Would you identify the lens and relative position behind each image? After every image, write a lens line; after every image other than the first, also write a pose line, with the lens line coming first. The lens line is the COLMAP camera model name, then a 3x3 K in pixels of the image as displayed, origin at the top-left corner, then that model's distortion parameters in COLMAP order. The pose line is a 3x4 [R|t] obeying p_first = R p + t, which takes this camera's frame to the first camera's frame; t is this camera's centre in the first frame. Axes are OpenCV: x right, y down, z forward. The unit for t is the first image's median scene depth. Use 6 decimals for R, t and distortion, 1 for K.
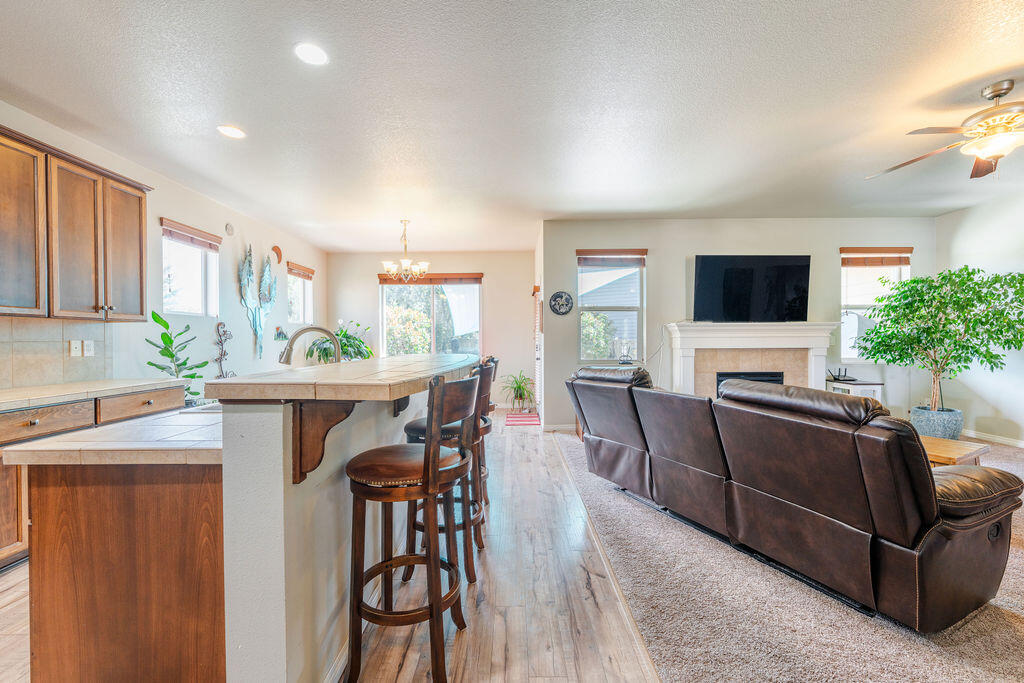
lens RADIAL K [[411.5, 0, 510.2], [0, 411.5, 343.9], [0, 0, 1]] dist [-0.000627, -0.000189]
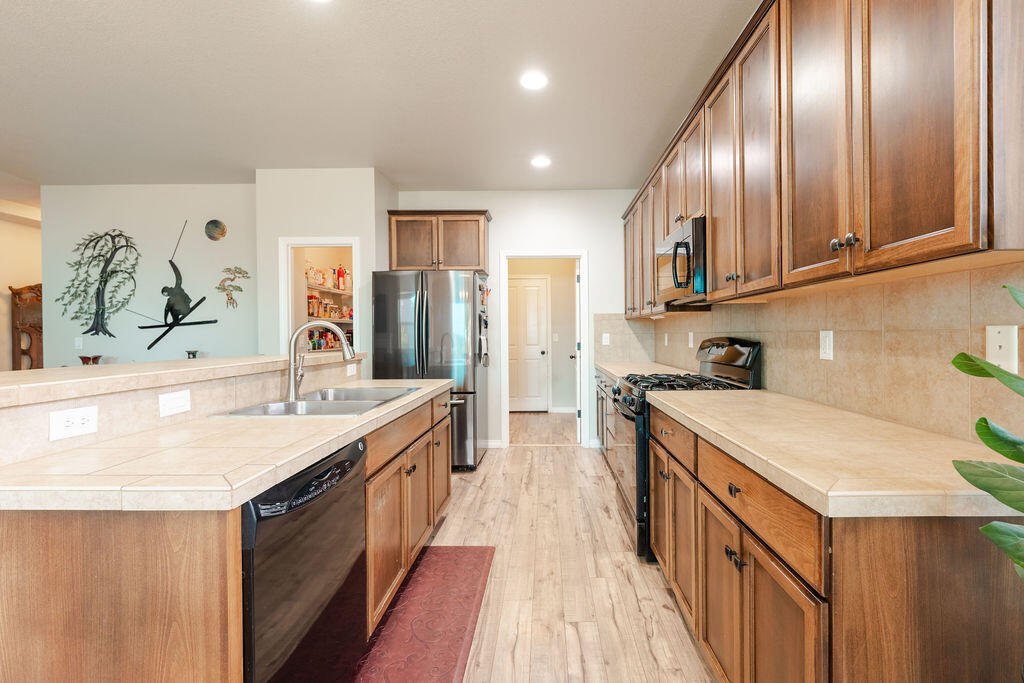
lens RADIAL K [[431.8, 0, 542.8], [0, 431.8, 337.1], [0, 0, 1]] dist [-0.001105, -0.000267]
pose [[-0.999925, 0.012191, 0.001425, -0.638736], [0.012213, 0.999787, 0.016647, -0.009465], [-0.001222, 0.016663, -0.999860, 1.276278]]
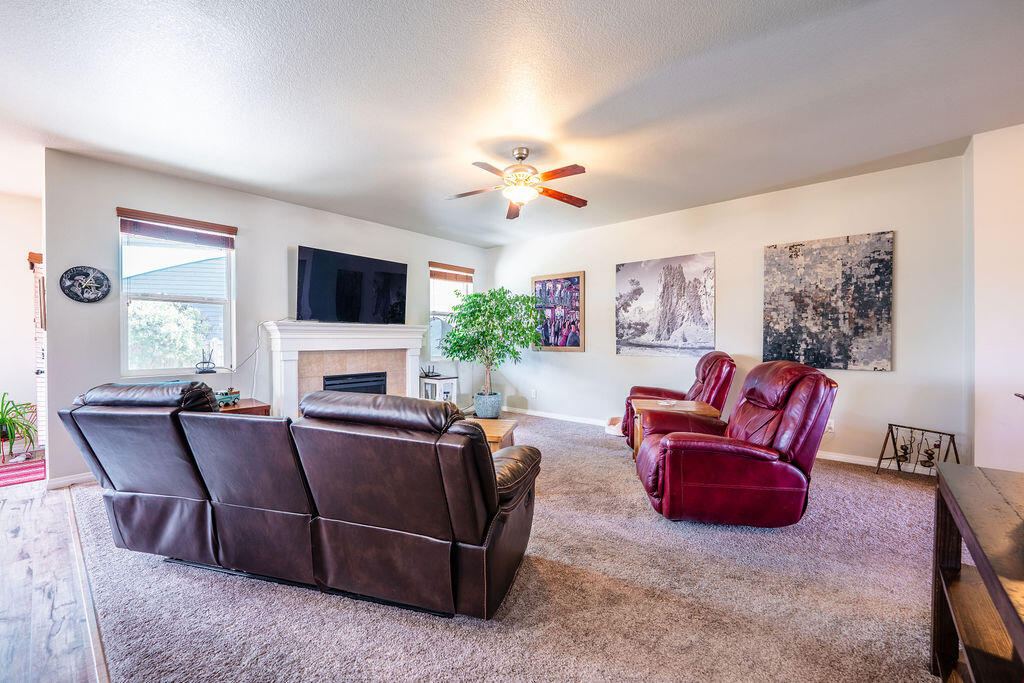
lens RADIAL K [[414.8, 0, 509.9], [0, 414.8, 342.1], [0, 0, 1]] dist [-0.013066, -0.000058]
pose [[0.649530, -0.001368, 0.760335, 0.113507], [0.006988, 0.999967, -0.004171, -0.001684], [-0.760304, 0.008022, 0.649518, 0.128280]]
